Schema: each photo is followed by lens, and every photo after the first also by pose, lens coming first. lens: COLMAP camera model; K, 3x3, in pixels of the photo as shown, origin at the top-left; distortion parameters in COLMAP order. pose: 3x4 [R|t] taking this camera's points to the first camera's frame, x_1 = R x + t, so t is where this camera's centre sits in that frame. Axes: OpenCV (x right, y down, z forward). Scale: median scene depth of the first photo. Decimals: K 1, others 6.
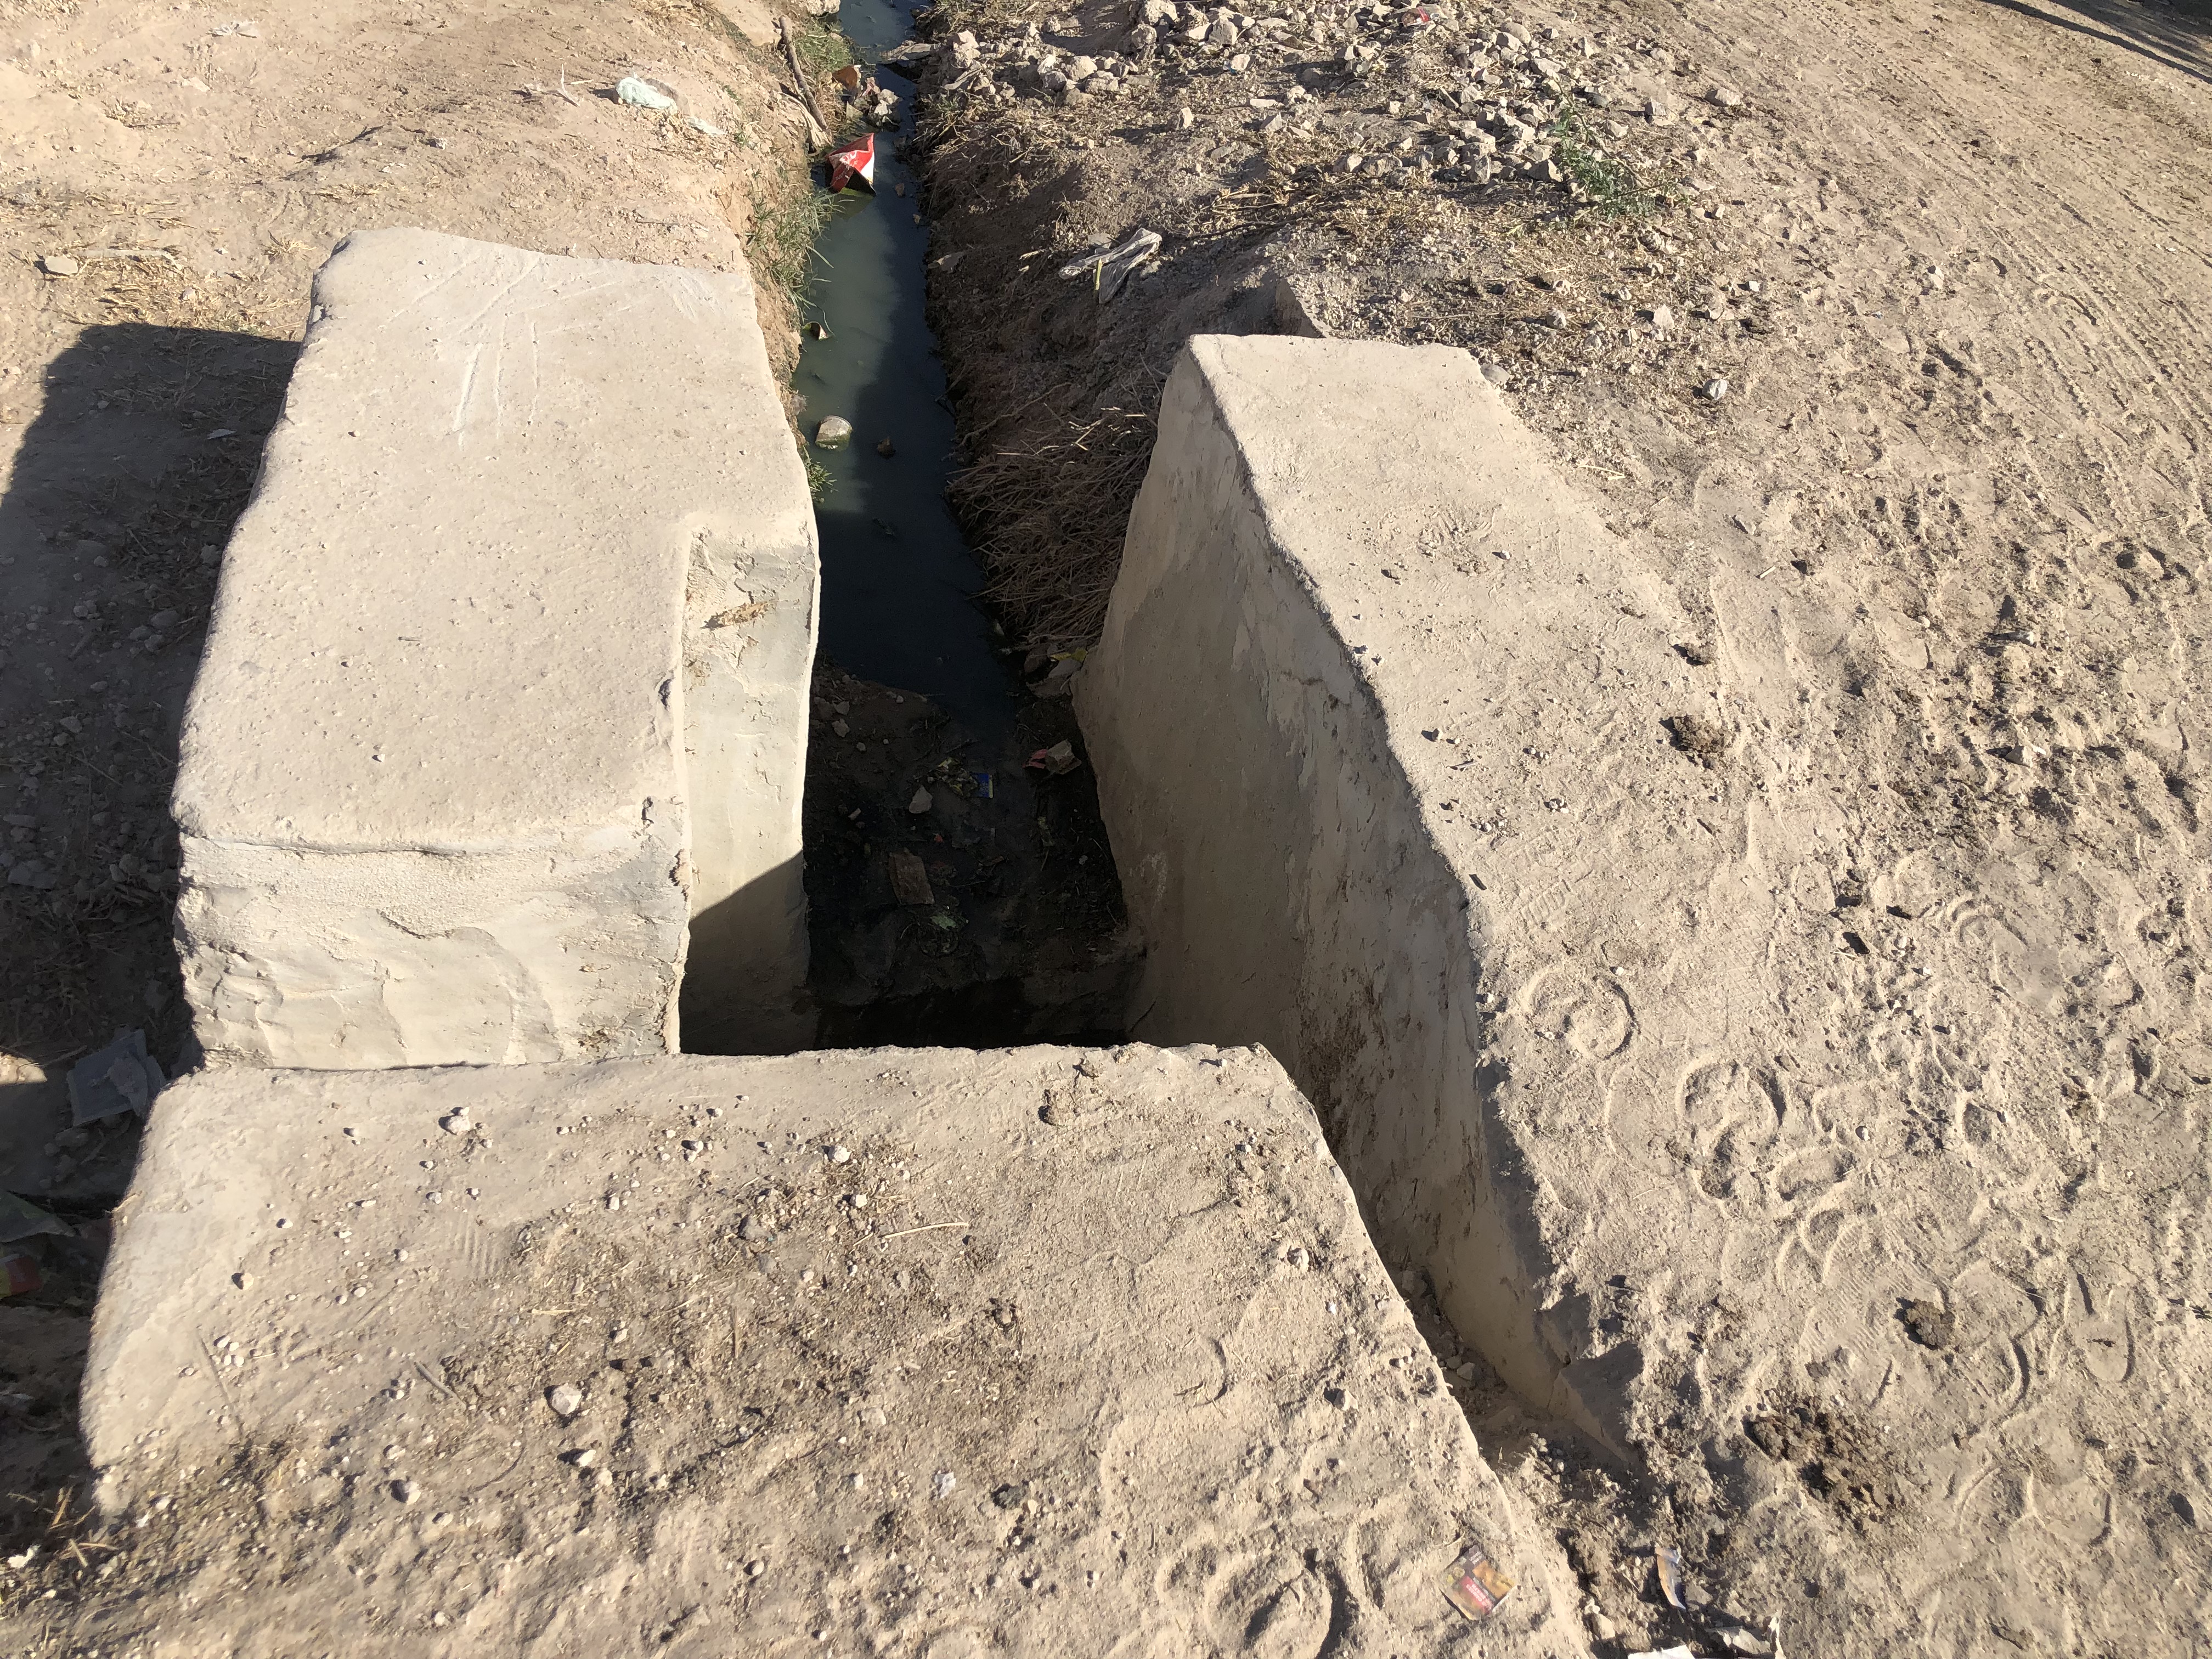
lens RADIAL K [[1780.7, 0, 1106.0], [0, 1780.7, 829.5], [0, 0, 1]] dist [0.016112, -0.013537]
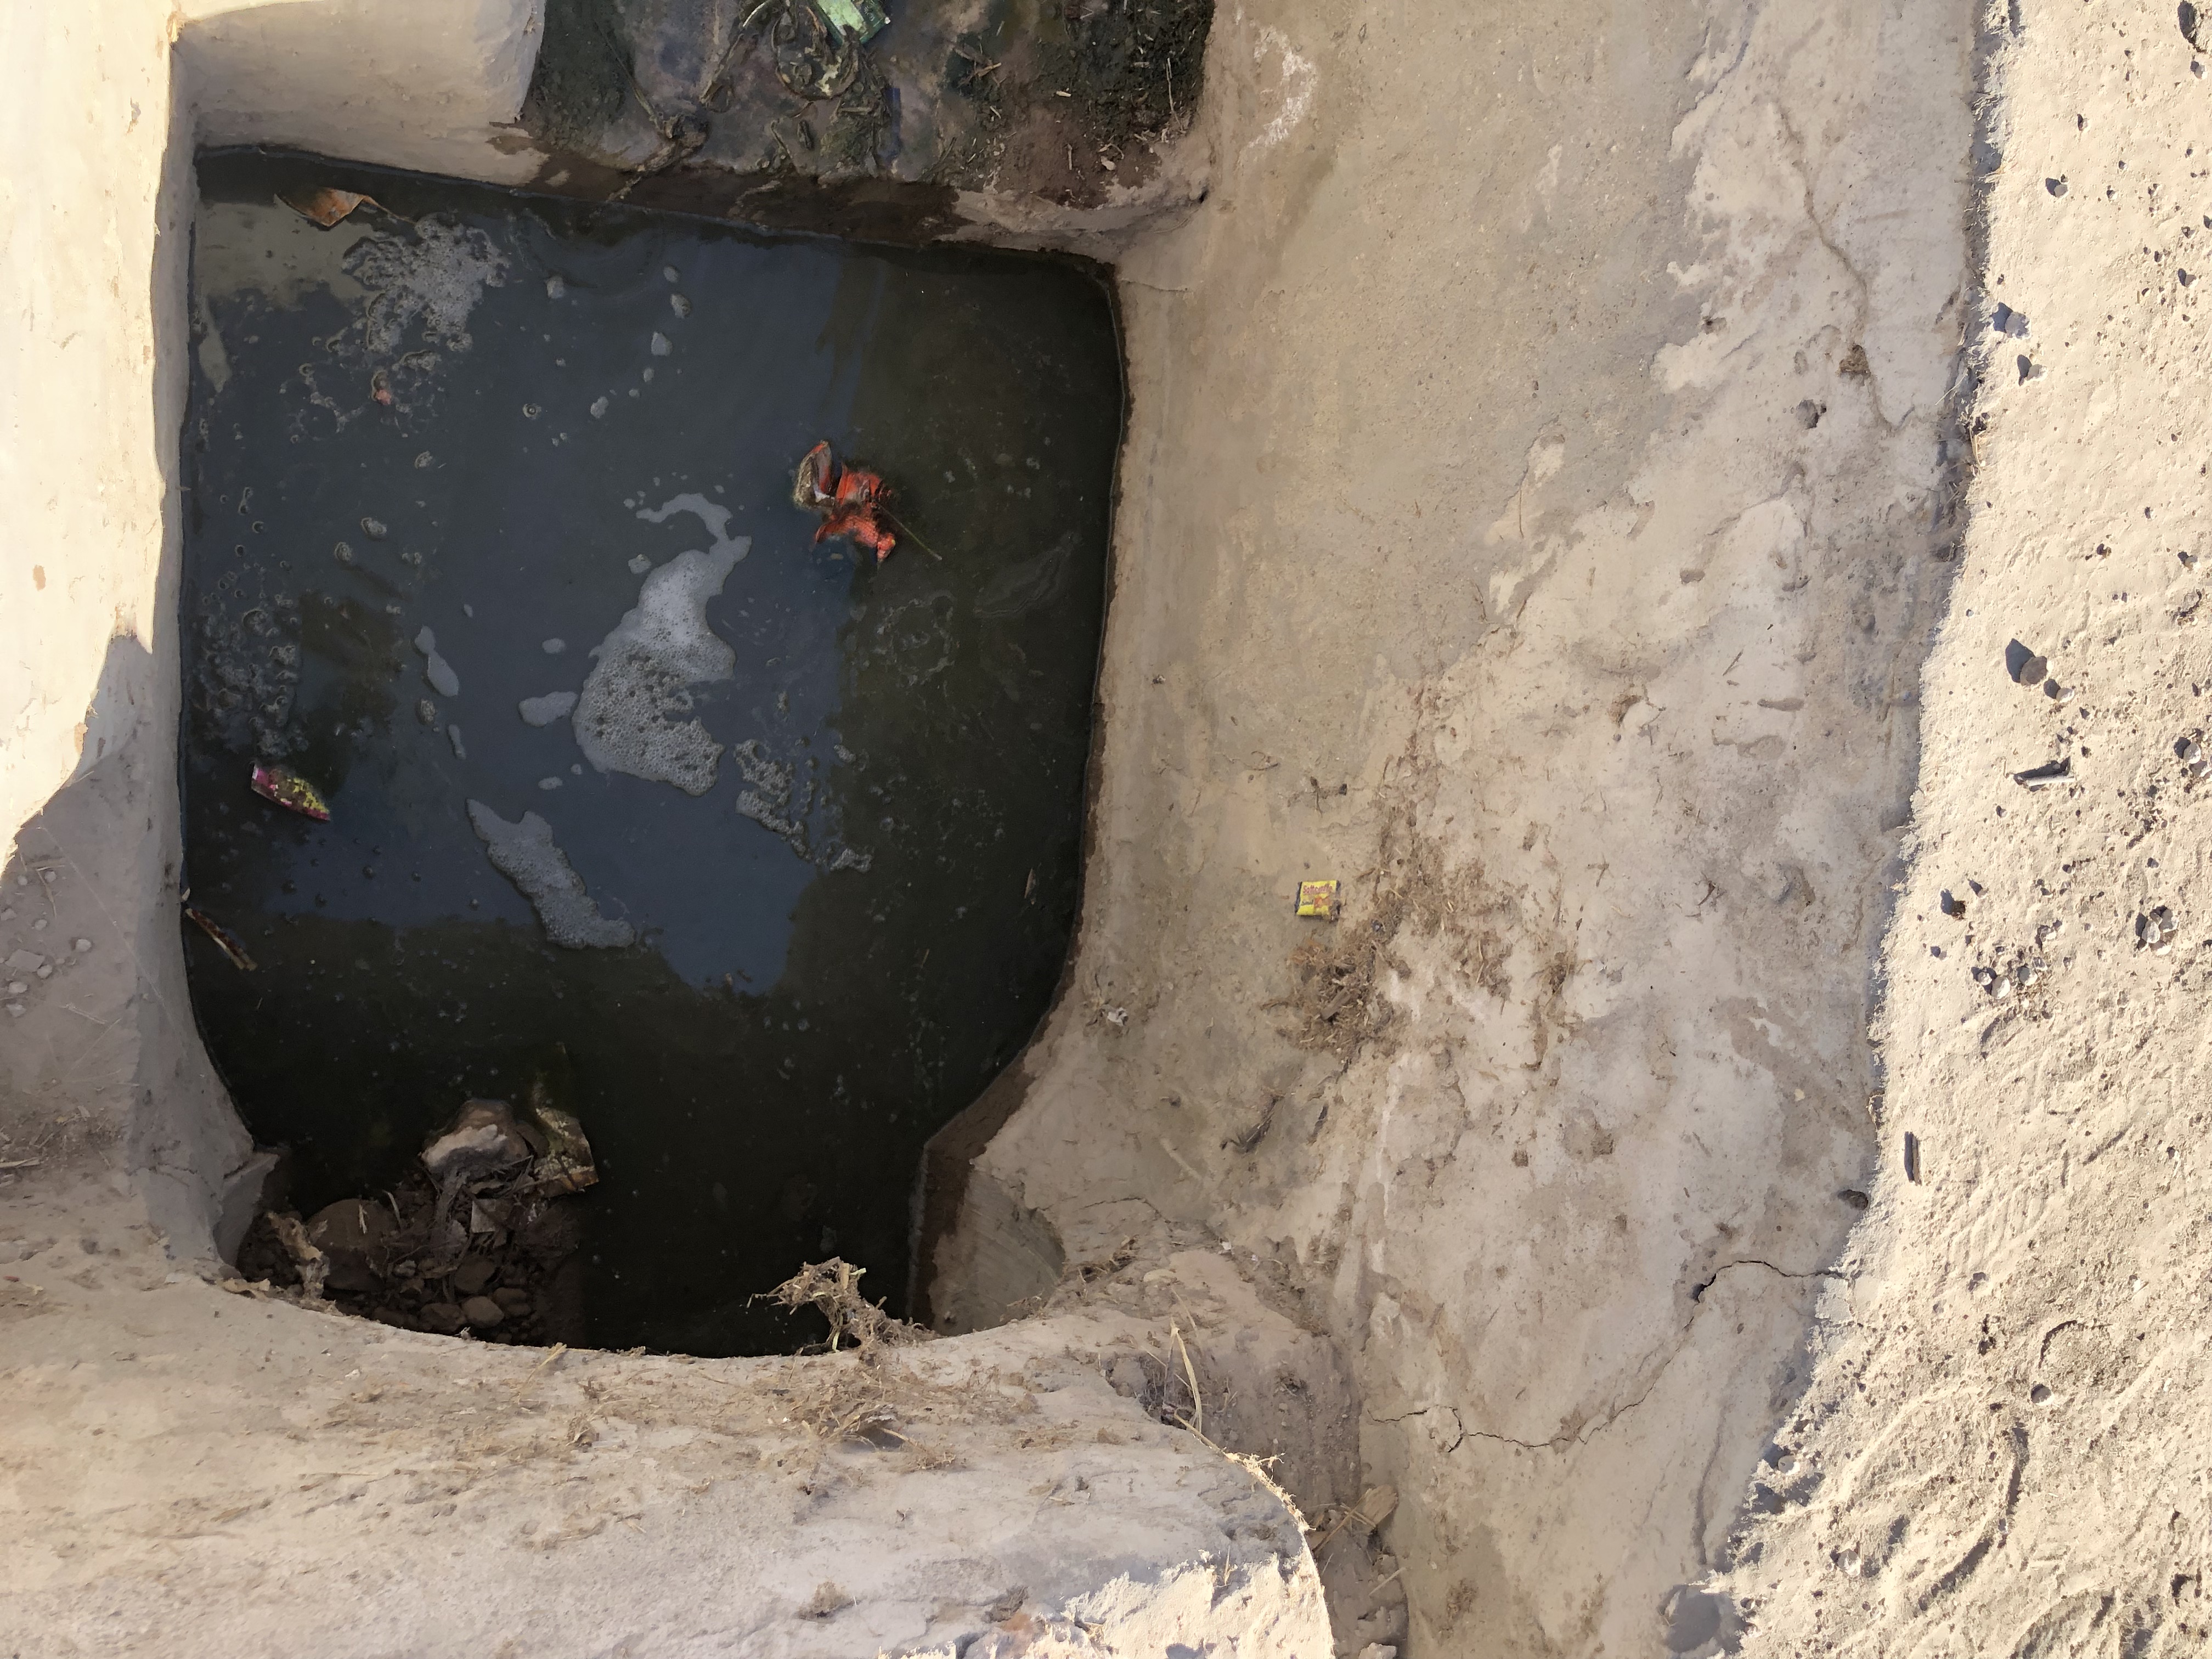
lens RADIAL K [[1780.7, 0, 1106.0], [0, 1780.7, 829.5], [0, 0, 1]] dist [0.016112, -0.013537]
pose [[0.935829, 0.277834, 0.216867, -0.094380], [-0.347432, 0.623706, 0.700201, -0.252847], [0.059278, -0.730616, 0.680211, 0.717780]]
